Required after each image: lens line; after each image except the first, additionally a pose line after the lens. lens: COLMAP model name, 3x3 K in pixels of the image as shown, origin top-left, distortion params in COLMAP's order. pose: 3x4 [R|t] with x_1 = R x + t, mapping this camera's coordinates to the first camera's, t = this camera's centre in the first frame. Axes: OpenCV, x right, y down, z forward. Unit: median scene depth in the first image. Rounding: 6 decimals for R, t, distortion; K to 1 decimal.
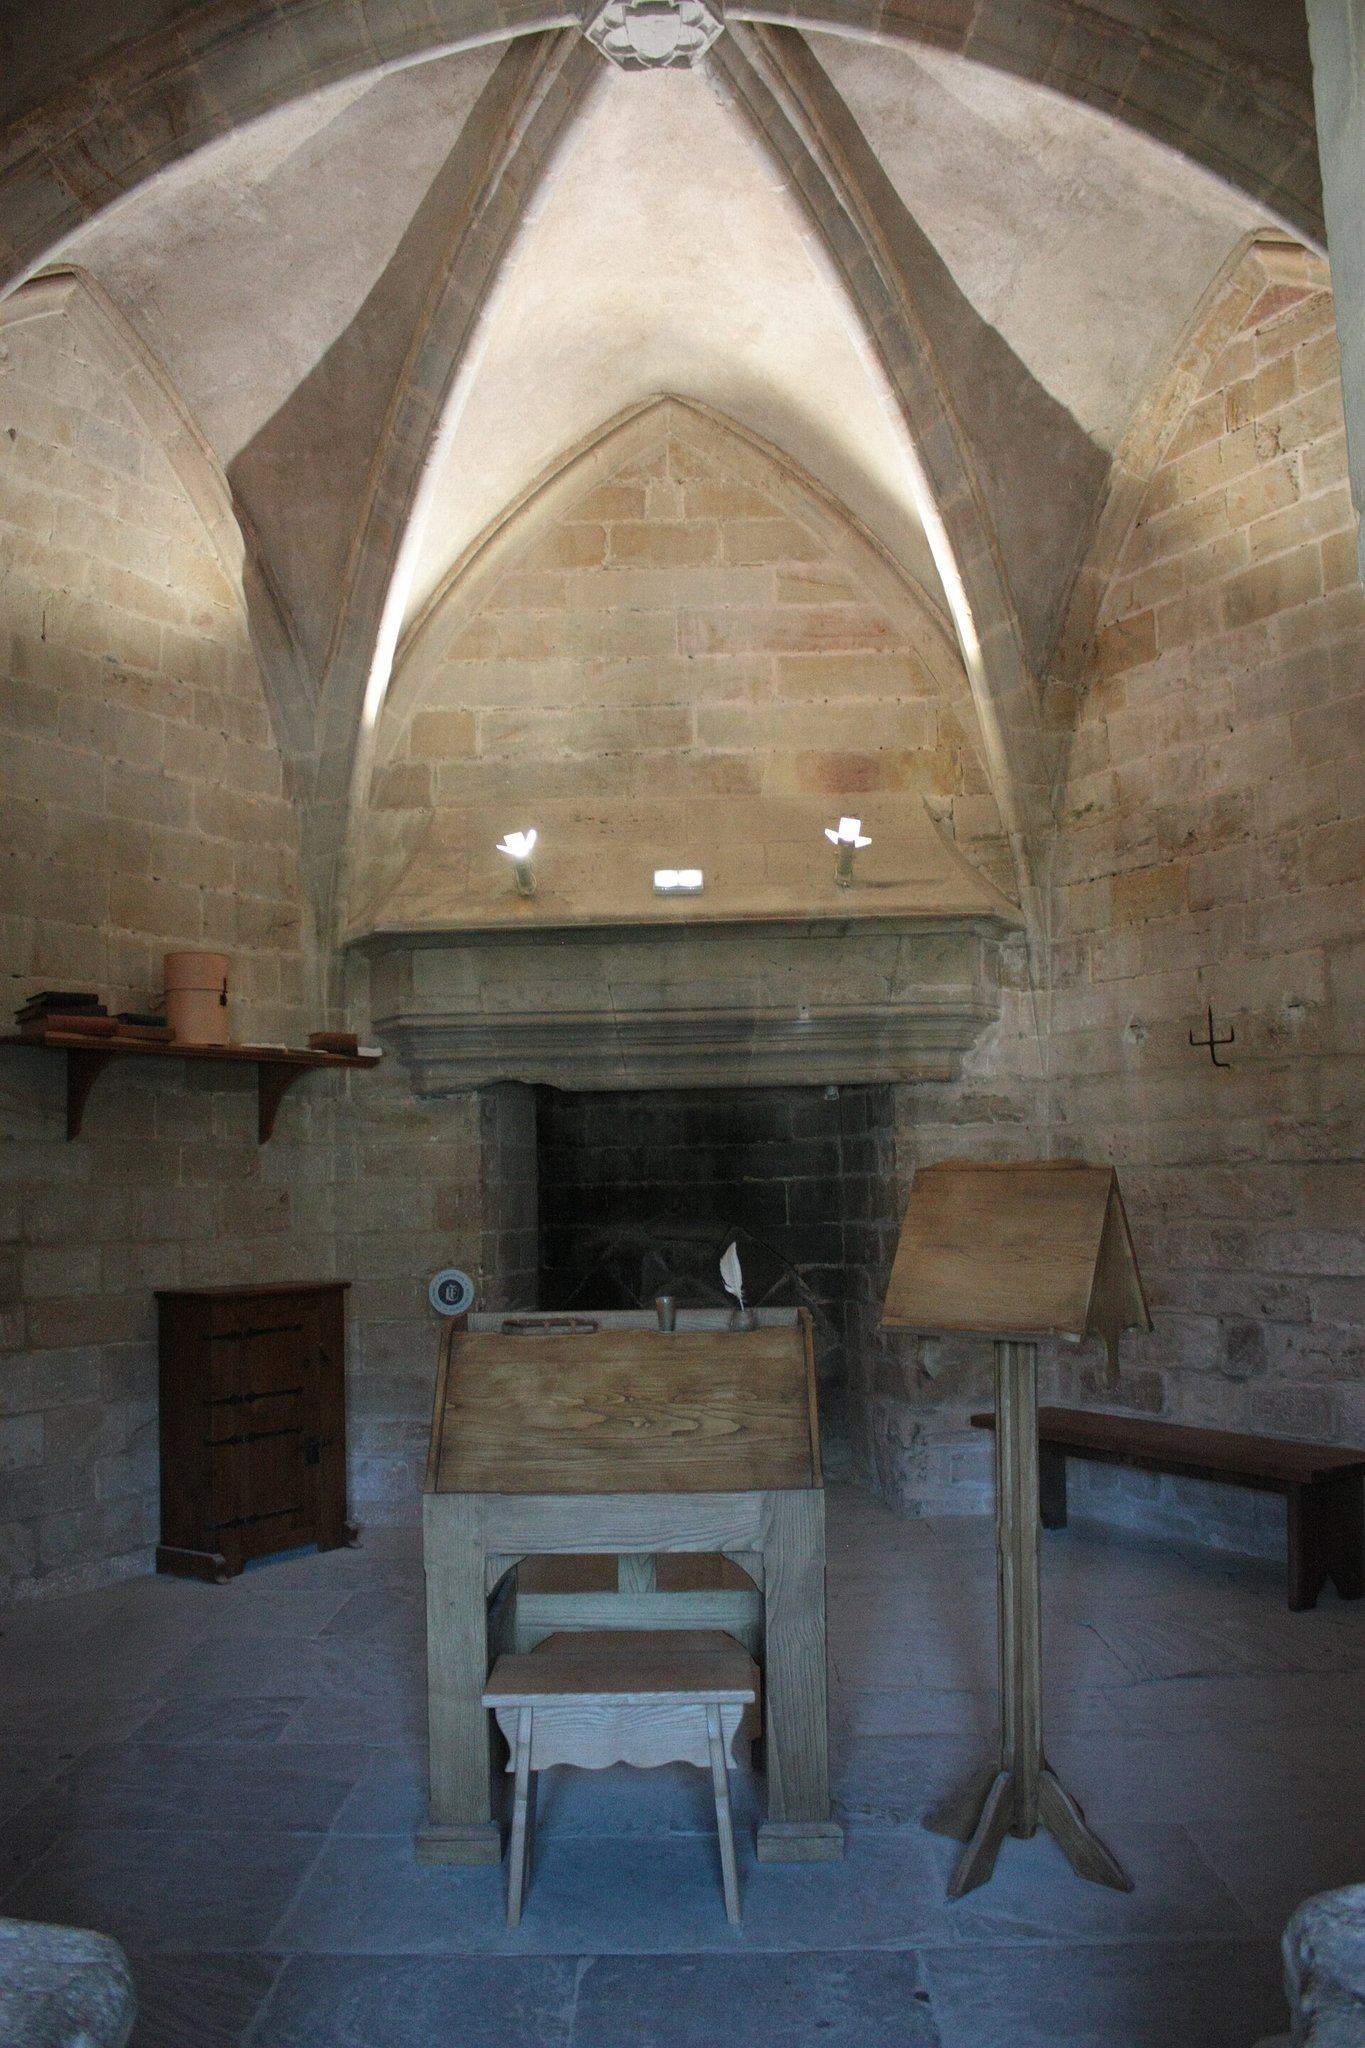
lens RADIAL K [[1692.1, 0, 685.6], [0, 1692.1, 1022.5], [0, 0, 1]] dist [-0.150562, 0.109518]
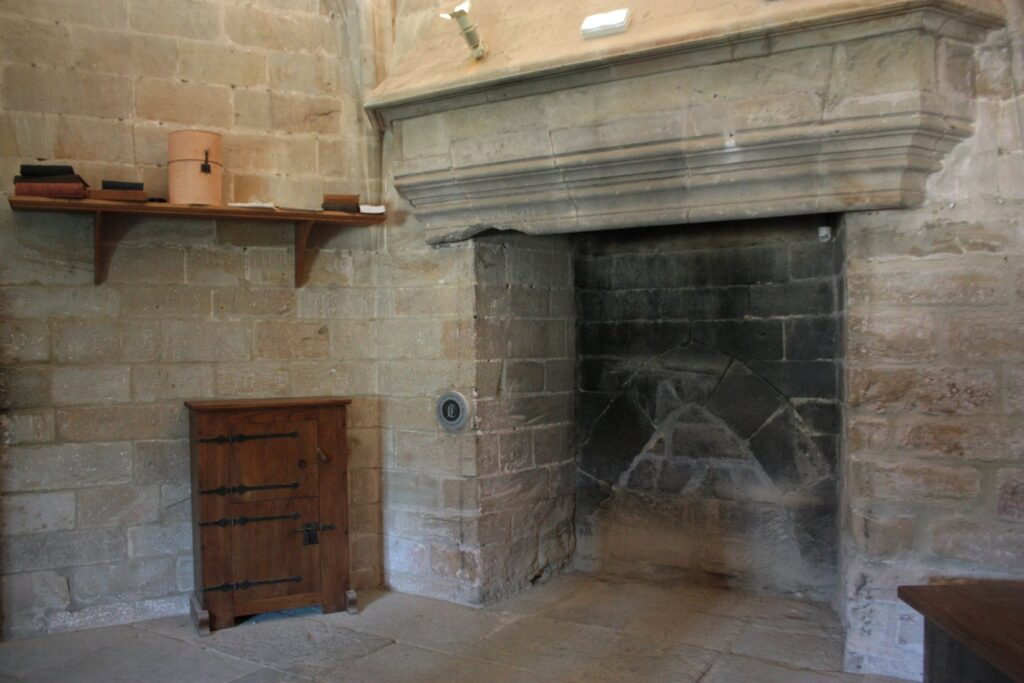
lens RADIAL K [[846.1, 0, 506.8], [0, 846.1, 342.5], [0, 0, 1]] dist [-0.150562, 0.109518]
pose [[0.860341, 0.016749, -0.509443, 0.201215], [0.039689, 0.994224, 0.099712, 0.055698], [0.508171, -0.106006, 0.854708, 0.523393]]
